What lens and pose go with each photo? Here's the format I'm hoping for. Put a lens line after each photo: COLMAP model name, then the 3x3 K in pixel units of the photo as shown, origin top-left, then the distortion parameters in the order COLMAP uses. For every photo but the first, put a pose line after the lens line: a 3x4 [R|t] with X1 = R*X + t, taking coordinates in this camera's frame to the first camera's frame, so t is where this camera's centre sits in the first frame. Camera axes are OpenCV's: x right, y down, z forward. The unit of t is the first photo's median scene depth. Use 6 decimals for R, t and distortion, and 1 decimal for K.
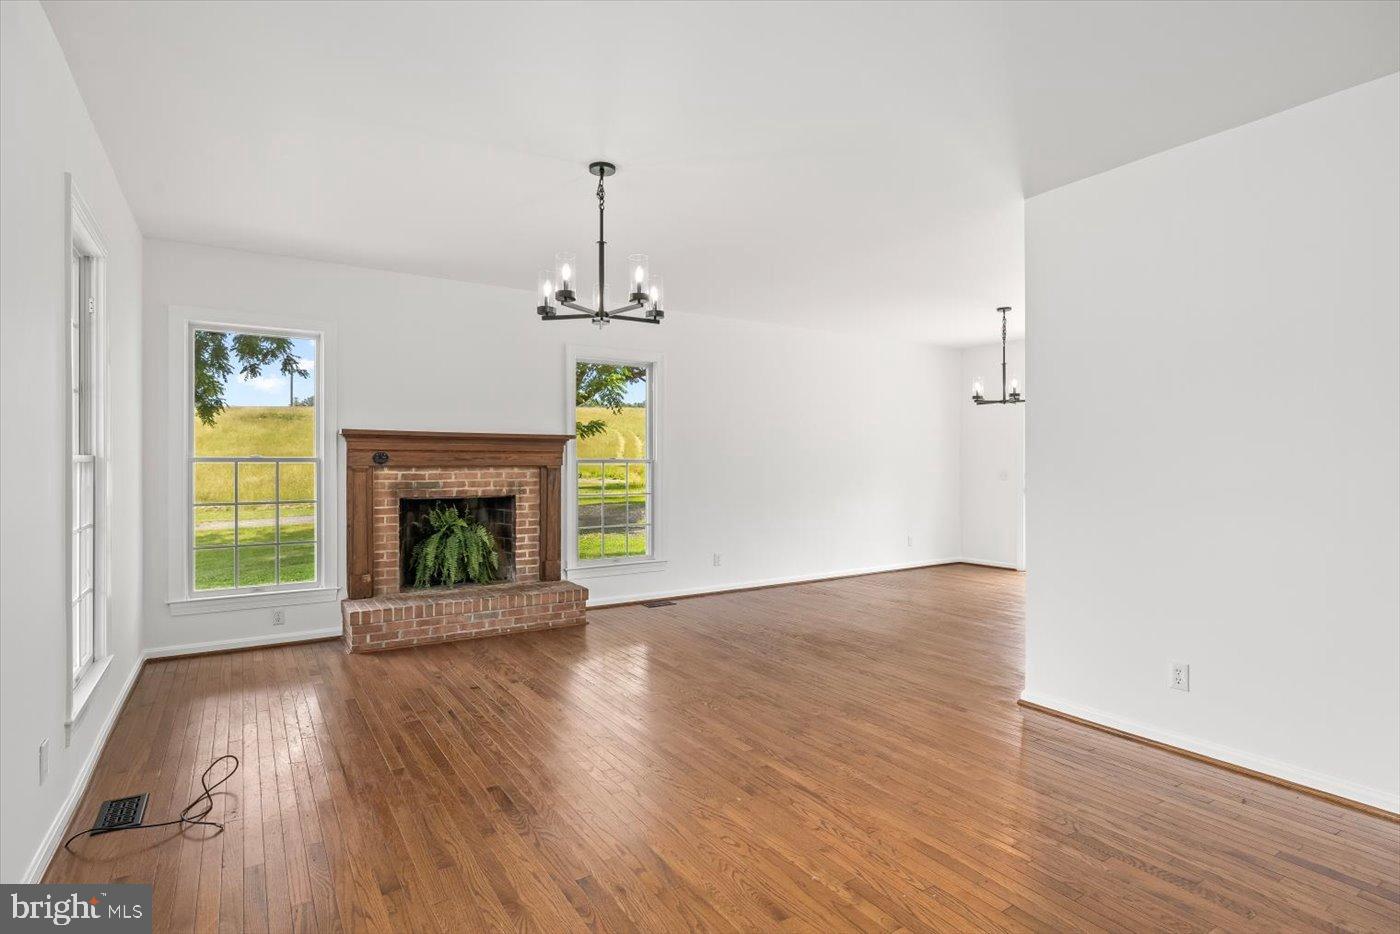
lens RADIAL K [[747.1, 0, 699.9], [0, 747.1, 468.7], [0, 0, 1]] dist [-0.001918, 0.000661]
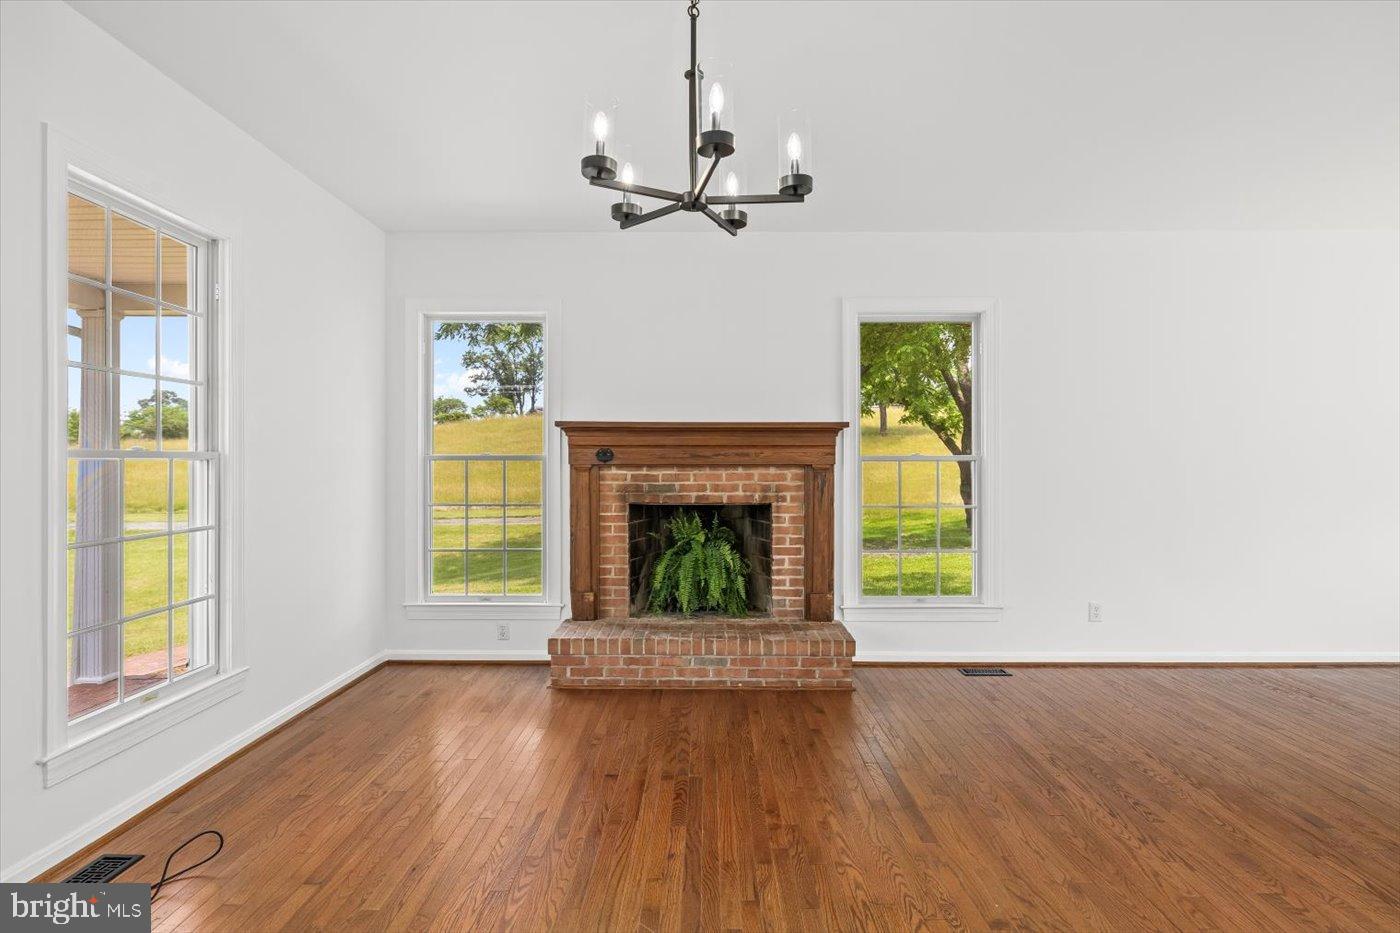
lens RADIAL K [[747.1, 0, 699.8], [0, 747.1, 462.7], [0, 0, 1]] dist [-0.001918, 0.000661]
pose [[0.826760, -0.000416, -0.562555, 0.131007], [-0.004639, 0.999961, -0.007557, 0.000071], [0.562536, 0.008858, 0.826725, 0.356893]]
